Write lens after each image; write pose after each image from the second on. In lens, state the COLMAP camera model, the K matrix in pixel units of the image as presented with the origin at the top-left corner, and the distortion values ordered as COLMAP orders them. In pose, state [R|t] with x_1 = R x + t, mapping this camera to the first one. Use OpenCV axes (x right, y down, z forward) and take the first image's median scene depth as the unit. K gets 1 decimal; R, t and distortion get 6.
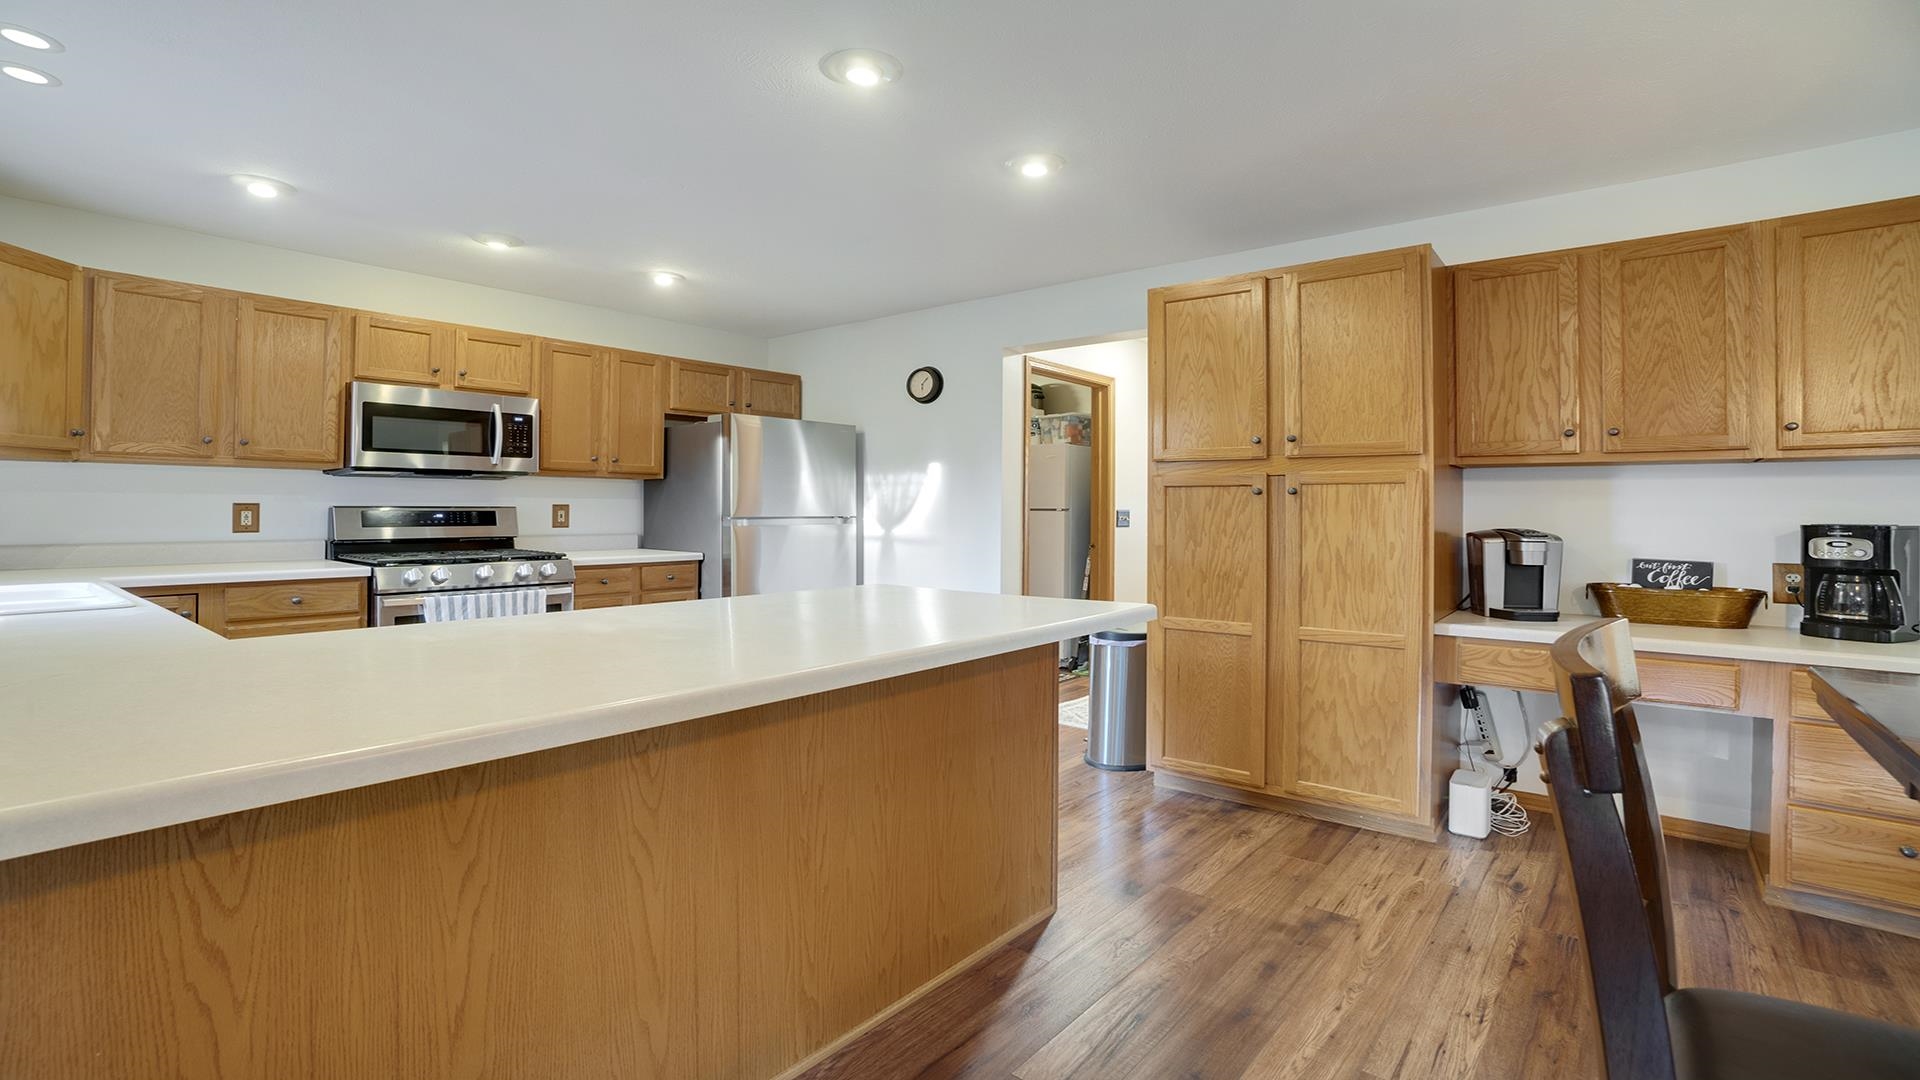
lens RADIAL K [[856.5, 0, 971.8], [0, 856.5, 494.3], [0, 0, 1]] dist [-0.037081, 0.004521]
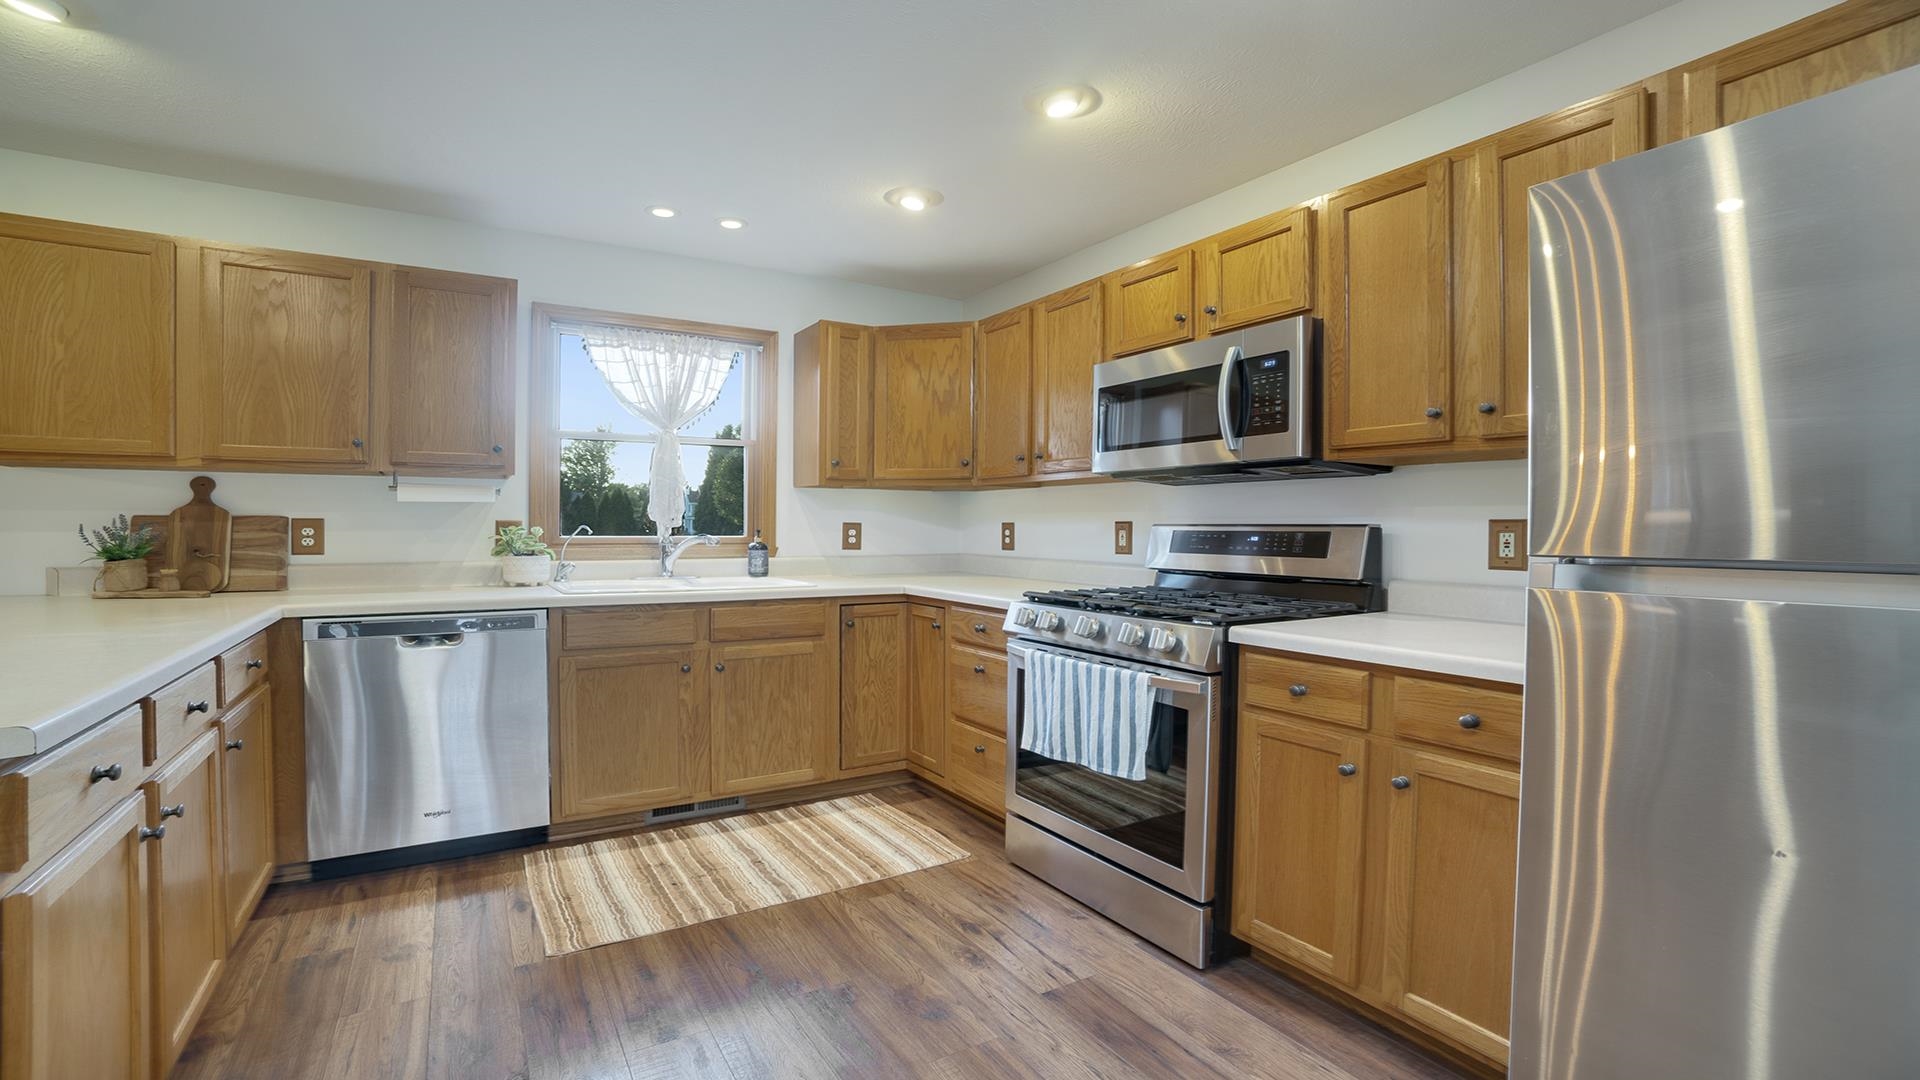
lens RADIAL K [[856.5, 0, 965.7], [0, 856.5, 534.5], [0, 0, 1]] dist [-0.037081, 0.004521]
pose [[-0.346899, 0.005794, -0.937885, 0.055071], [0.012012, 0.999926, 0.001734, 0.020977], [0.937826, -0.010665, -0.346943, 1.155469]]
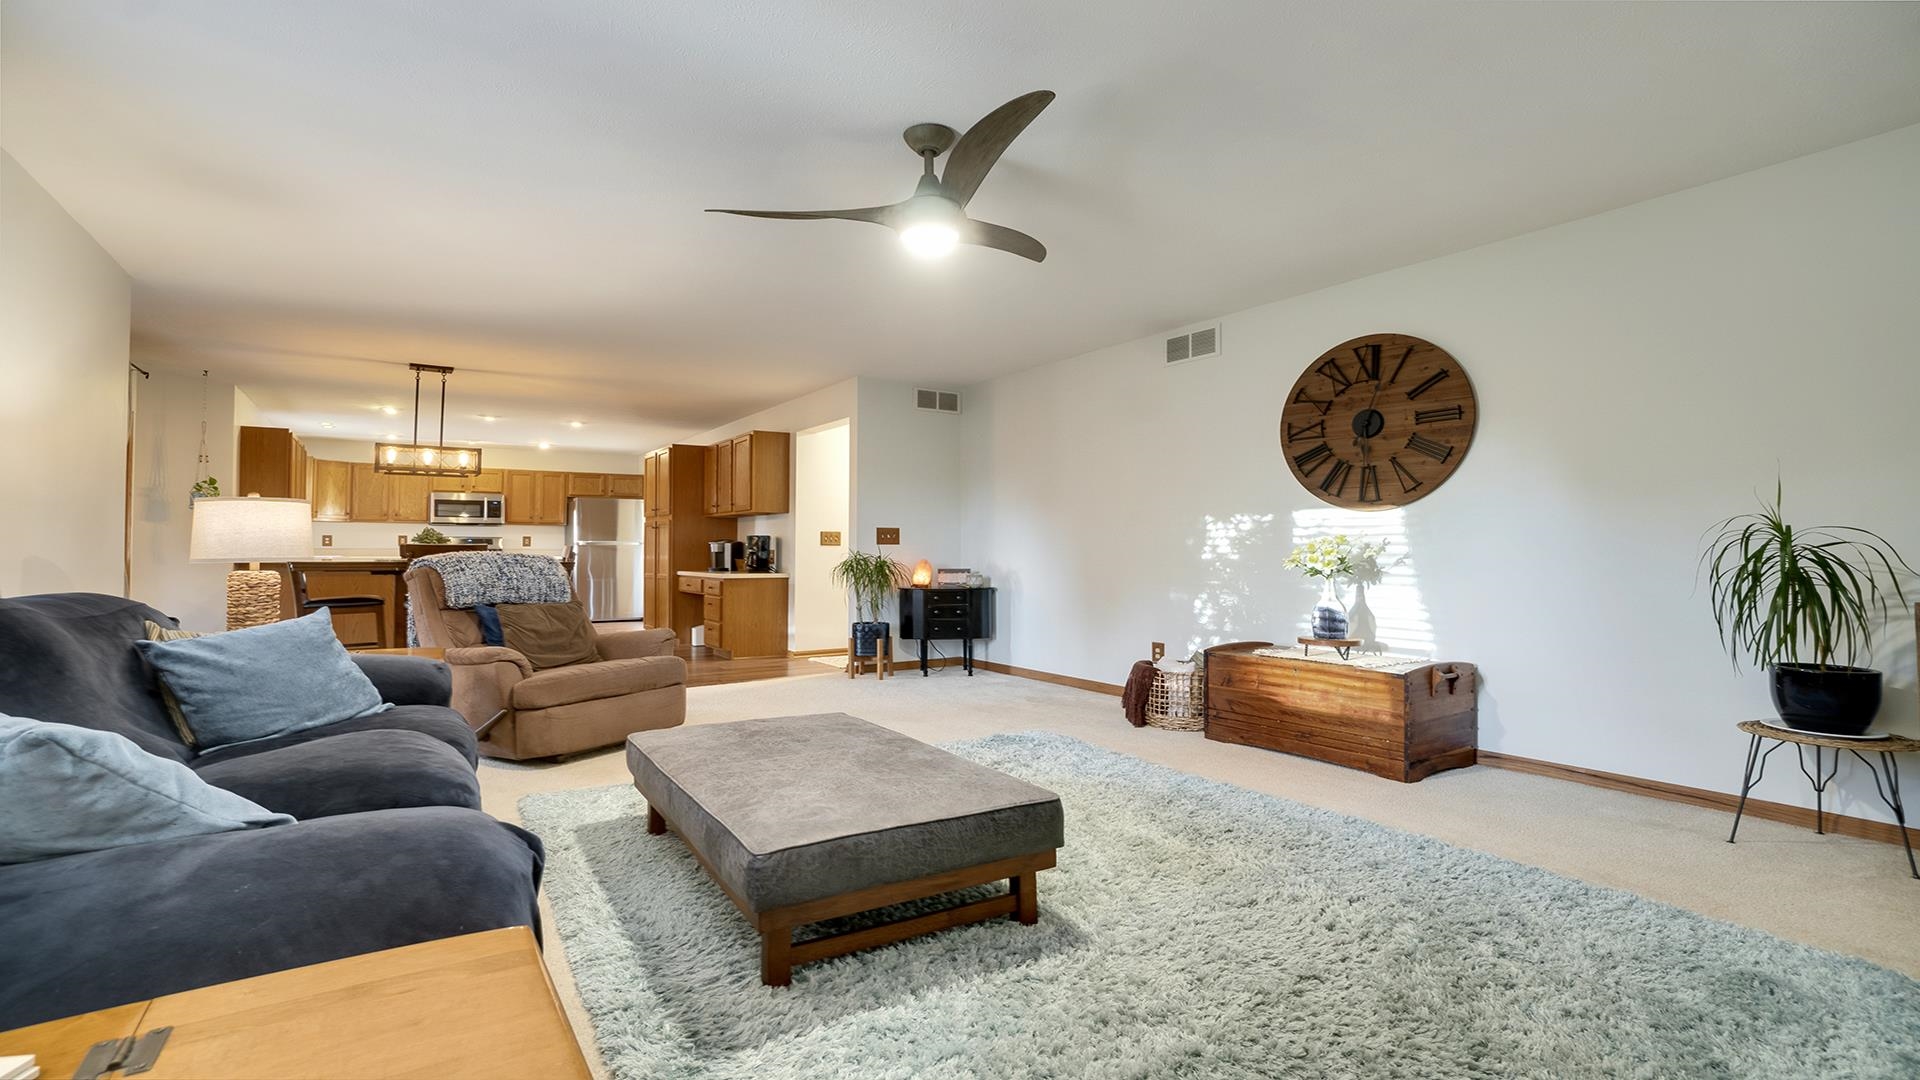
lens RADIAL K [[856.5, 0, 968.8], [0, 856.5, 531.5], [0, 0, 1]] dist [-0.037081, 0.004521]
pose [[0.954893, -0.011935, -0.296711, 1.832540], [0.010160, 0.999920, -0.007524, 0.037312], [0.296777, 0.004170, 0.954938, -1.177934]]
